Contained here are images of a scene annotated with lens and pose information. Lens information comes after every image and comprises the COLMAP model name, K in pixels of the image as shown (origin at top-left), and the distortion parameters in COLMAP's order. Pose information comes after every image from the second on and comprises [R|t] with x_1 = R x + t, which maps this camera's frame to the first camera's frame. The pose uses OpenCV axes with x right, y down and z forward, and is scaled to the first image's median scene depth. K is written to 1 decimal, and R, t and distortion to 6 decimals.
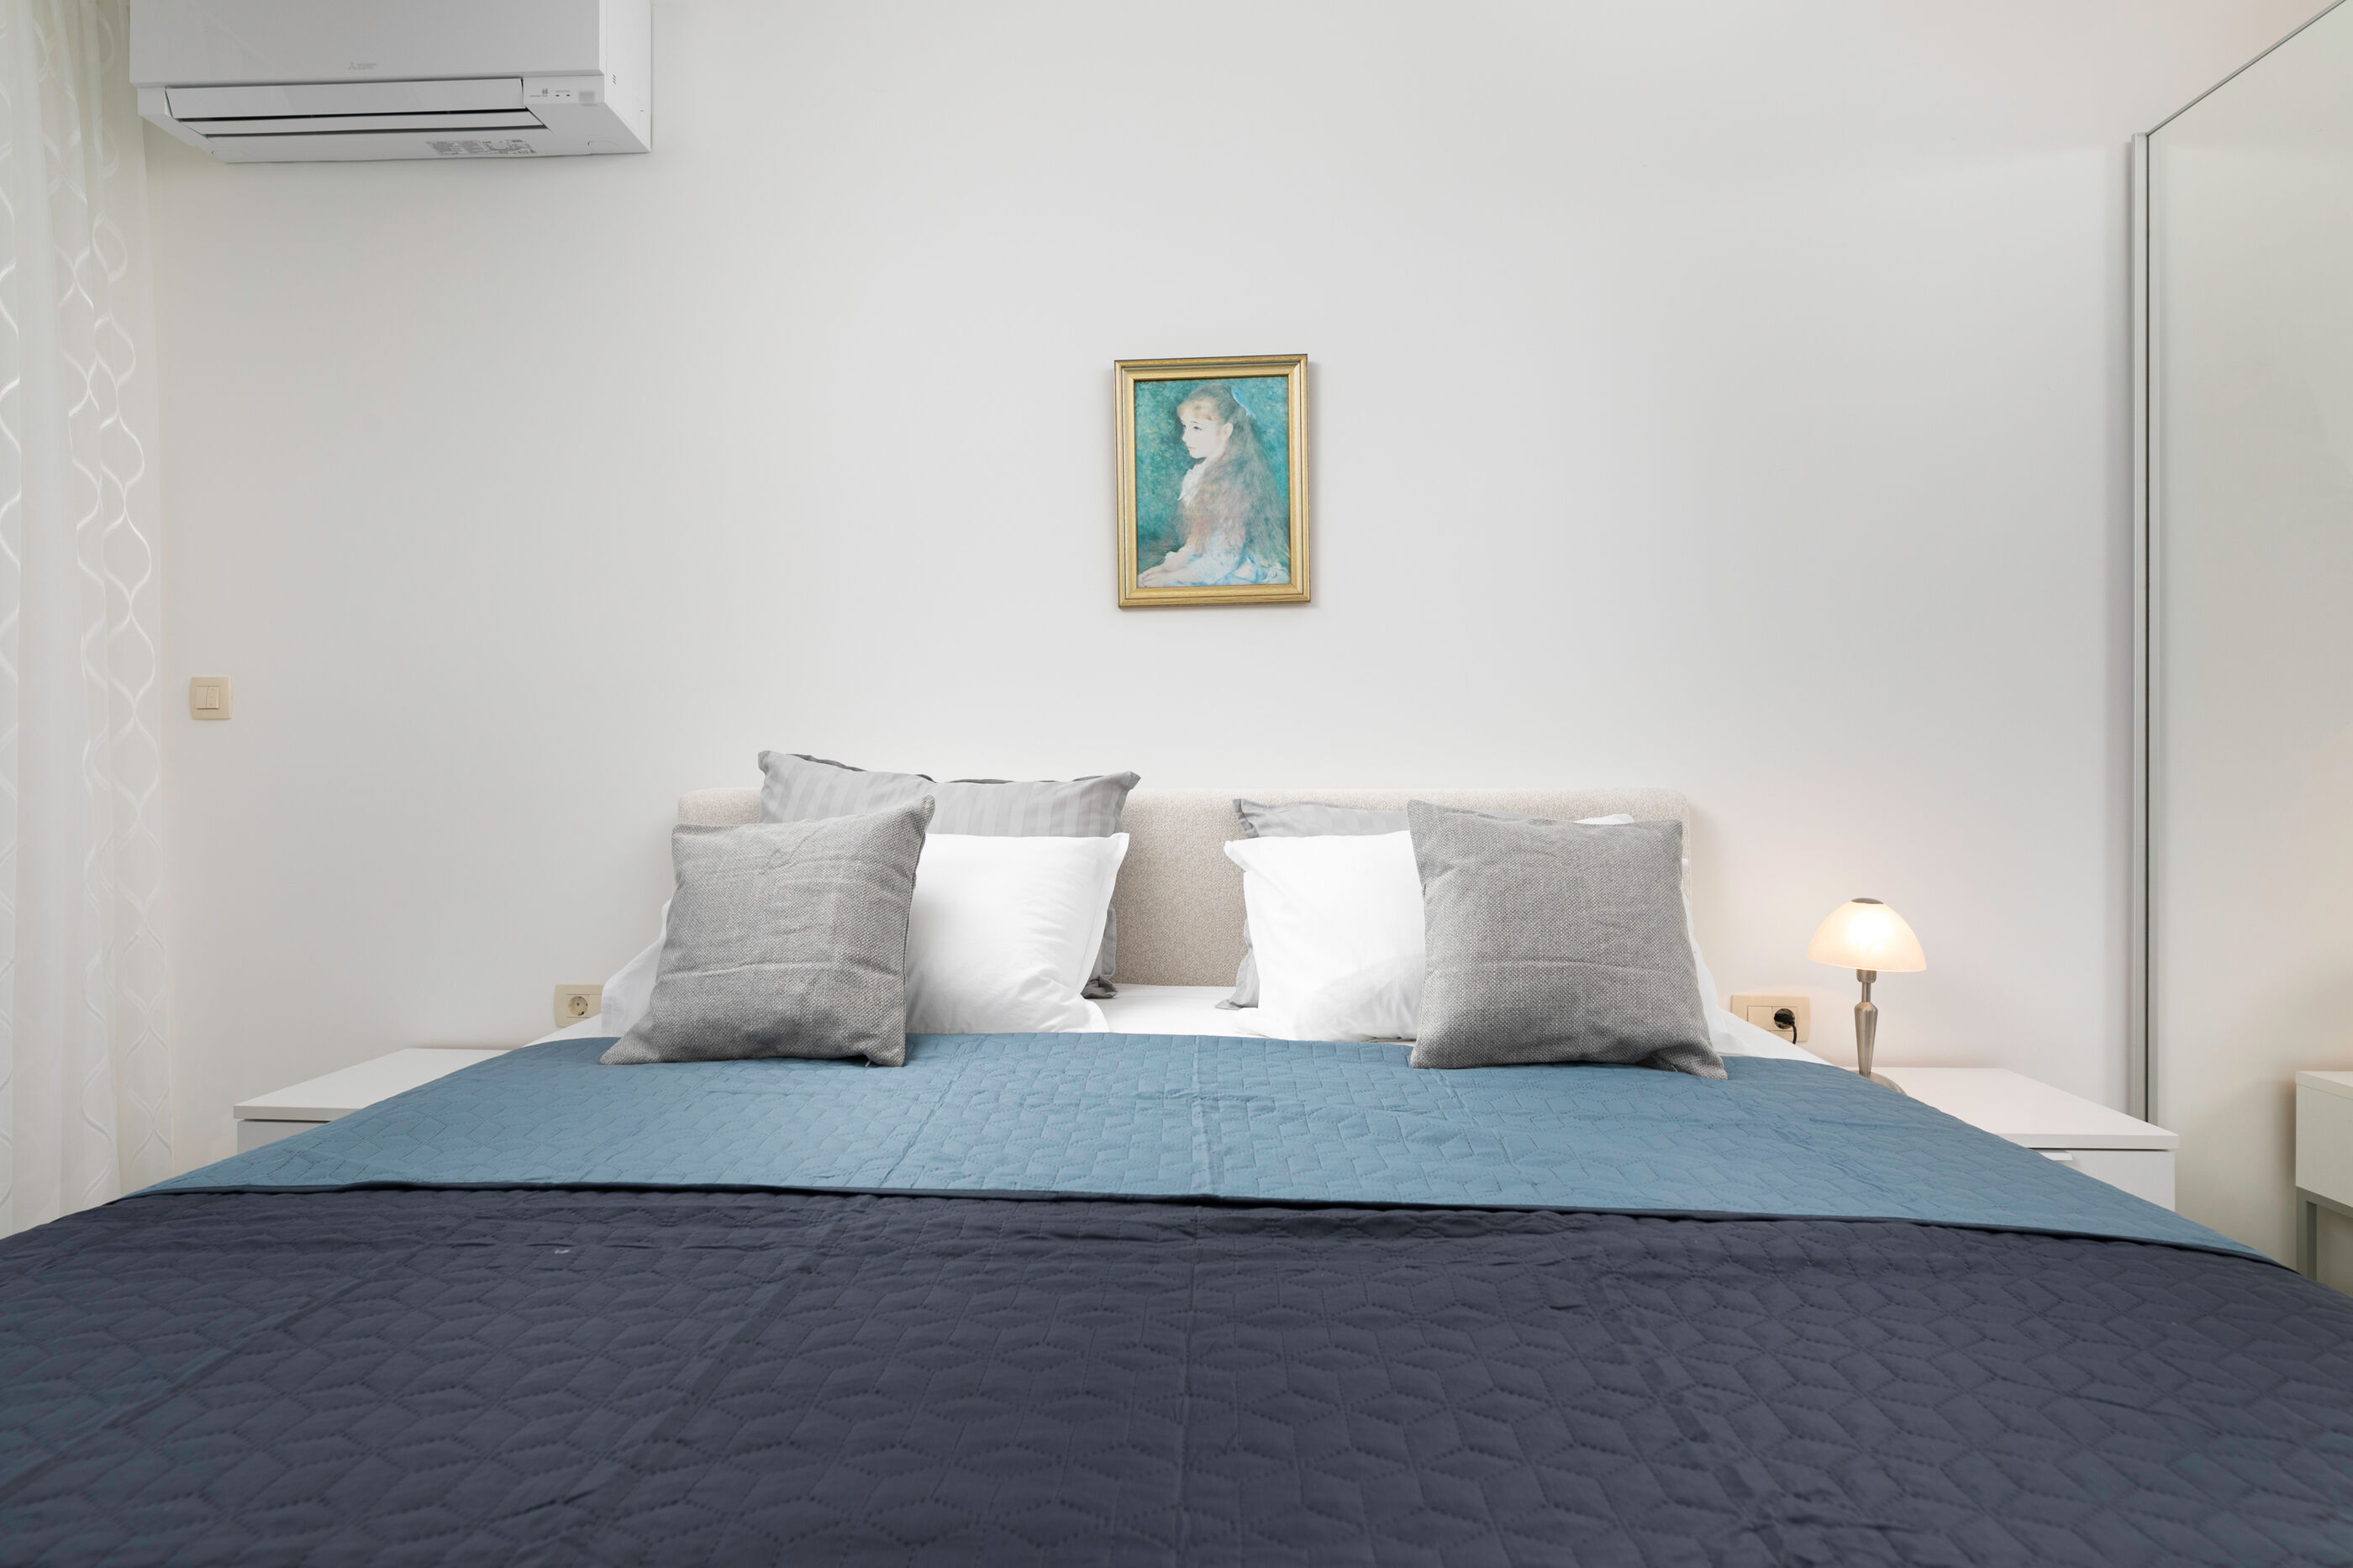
lens RADIAL K [[1166.9, 0, 1176.5], [0, 1166.9, 784.0], [0, 0, 1]] dist [-0.003190, -0.000003]
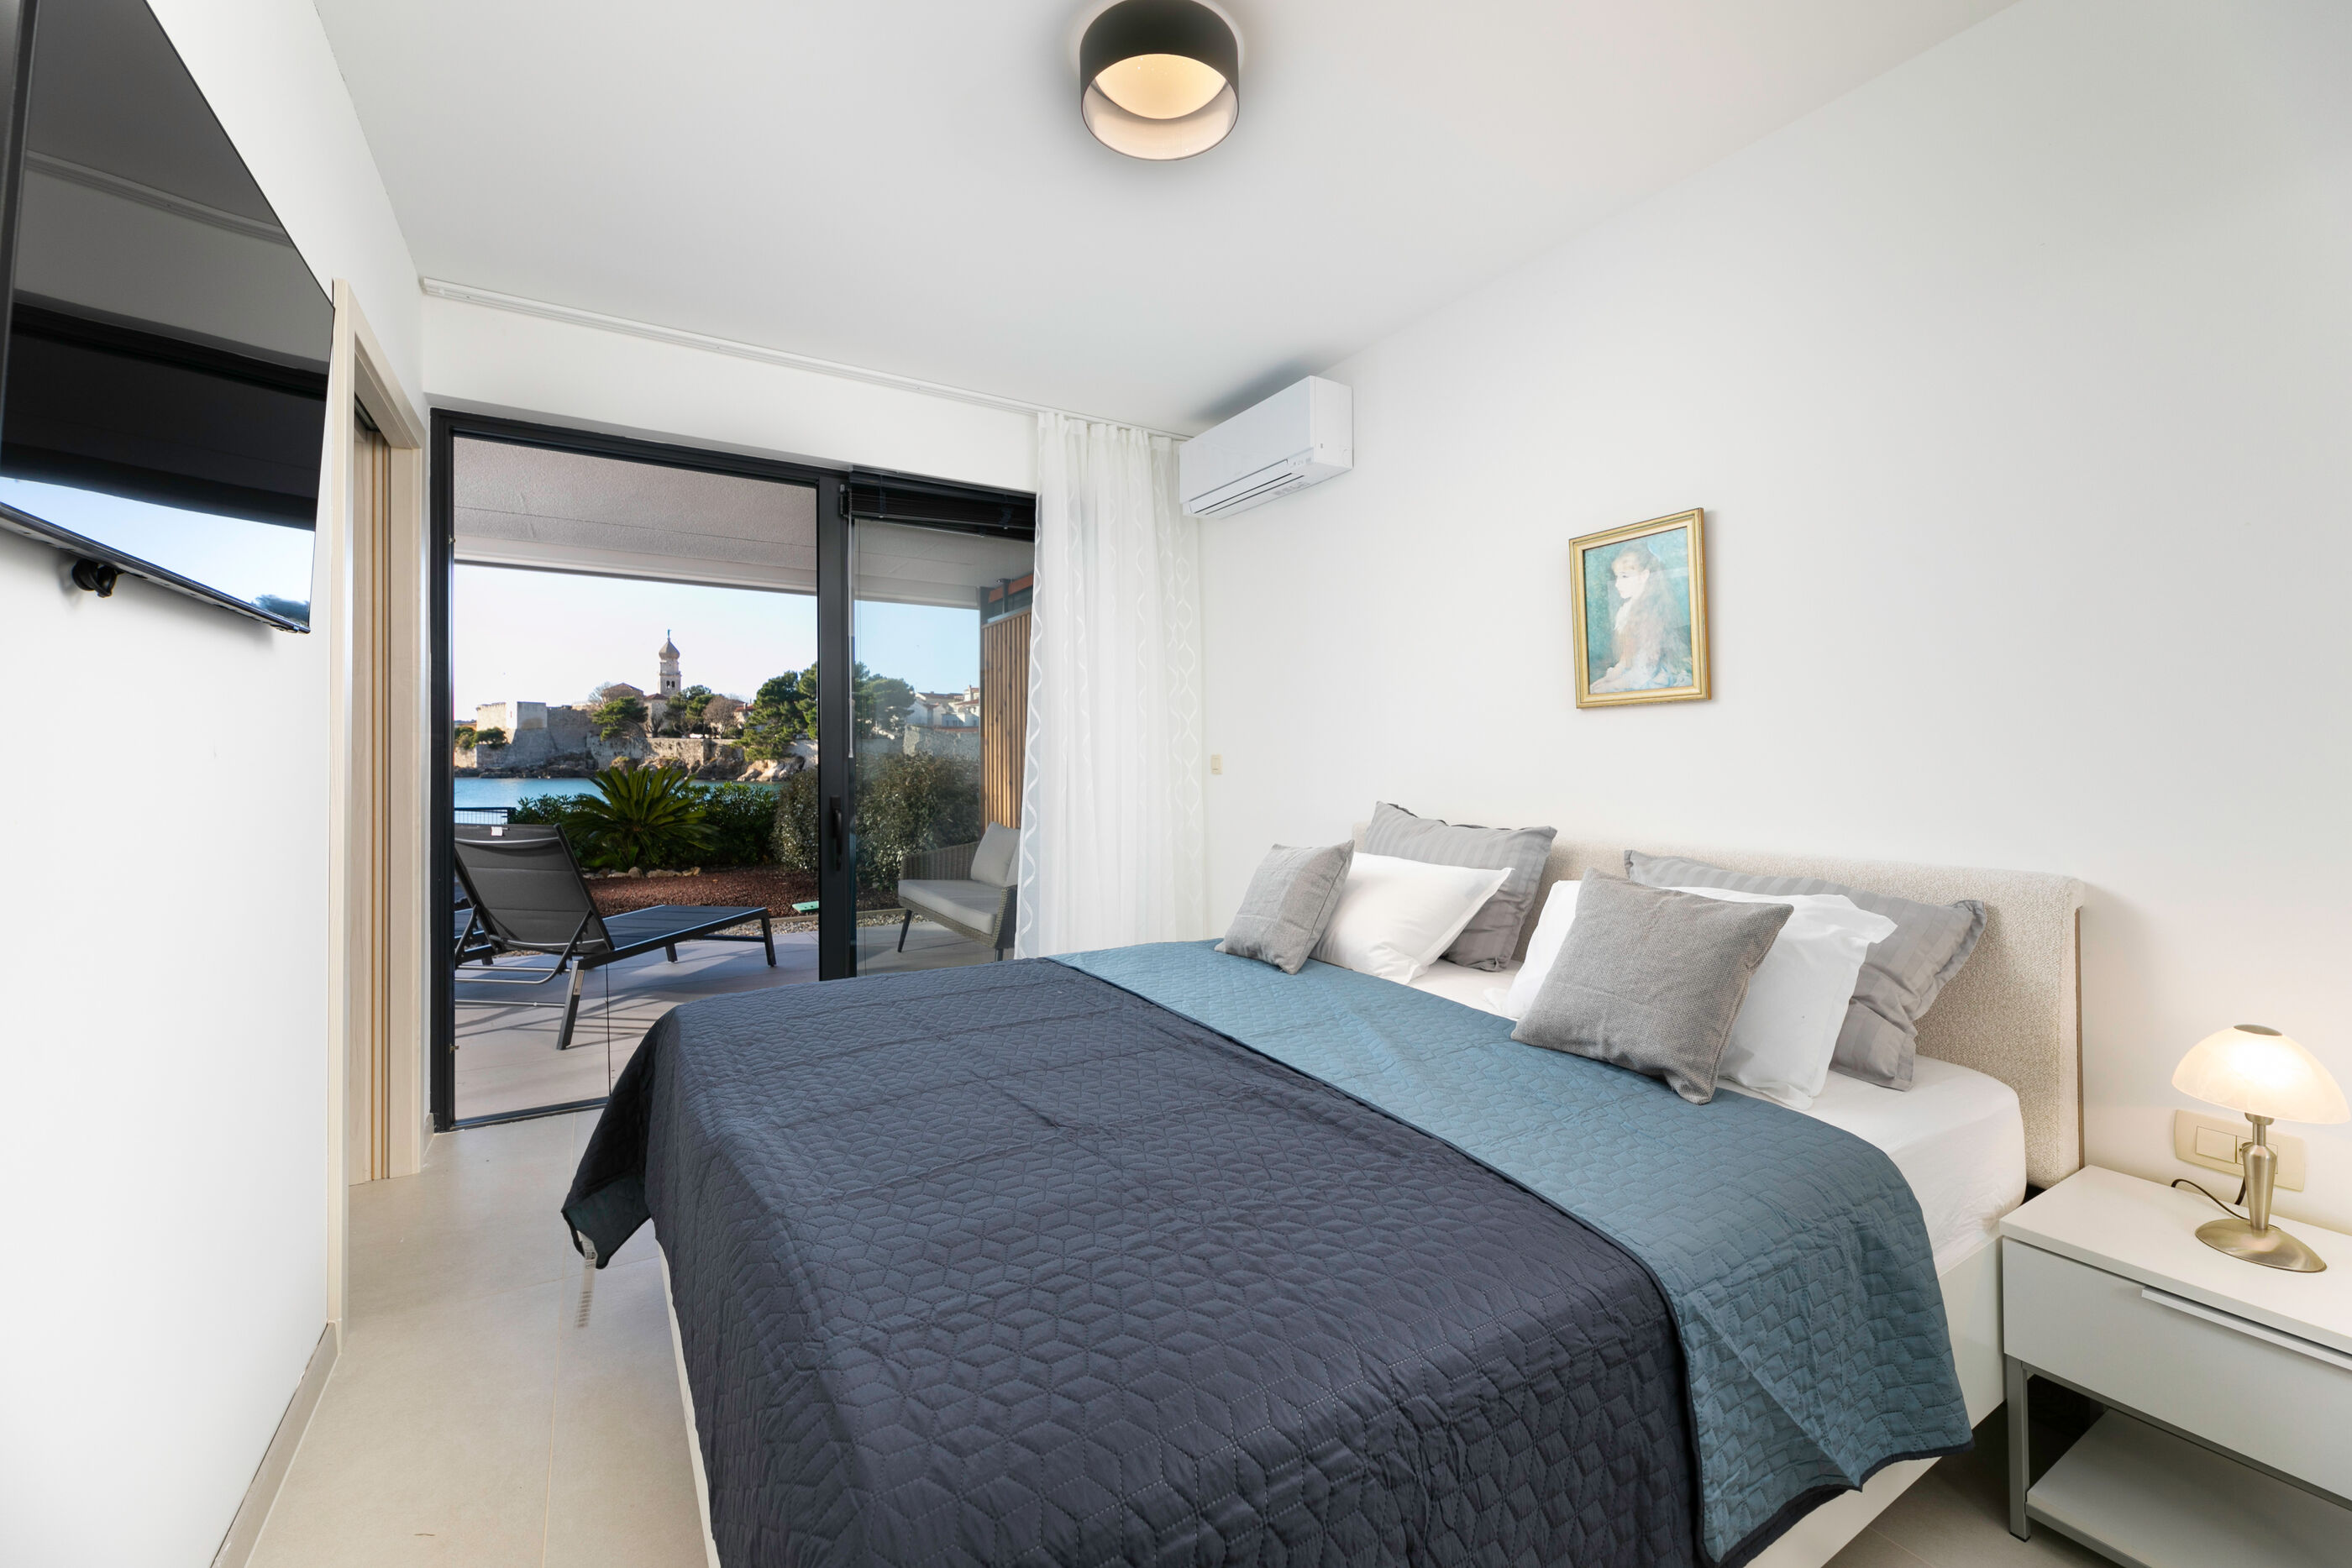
lens RADIAL K [[950.9, 0, 1180.9], [0, 950.9, 768.3], [0, 0, 1]] dist [0.000385, 0.000132]
pose [[0.559268, 0.011078, -0.828913, 0.657962], [-0.011138, 0.999921, 0.005848, -0.080705], [0.828912, 0.005962, 0.559347, -0.057746]]
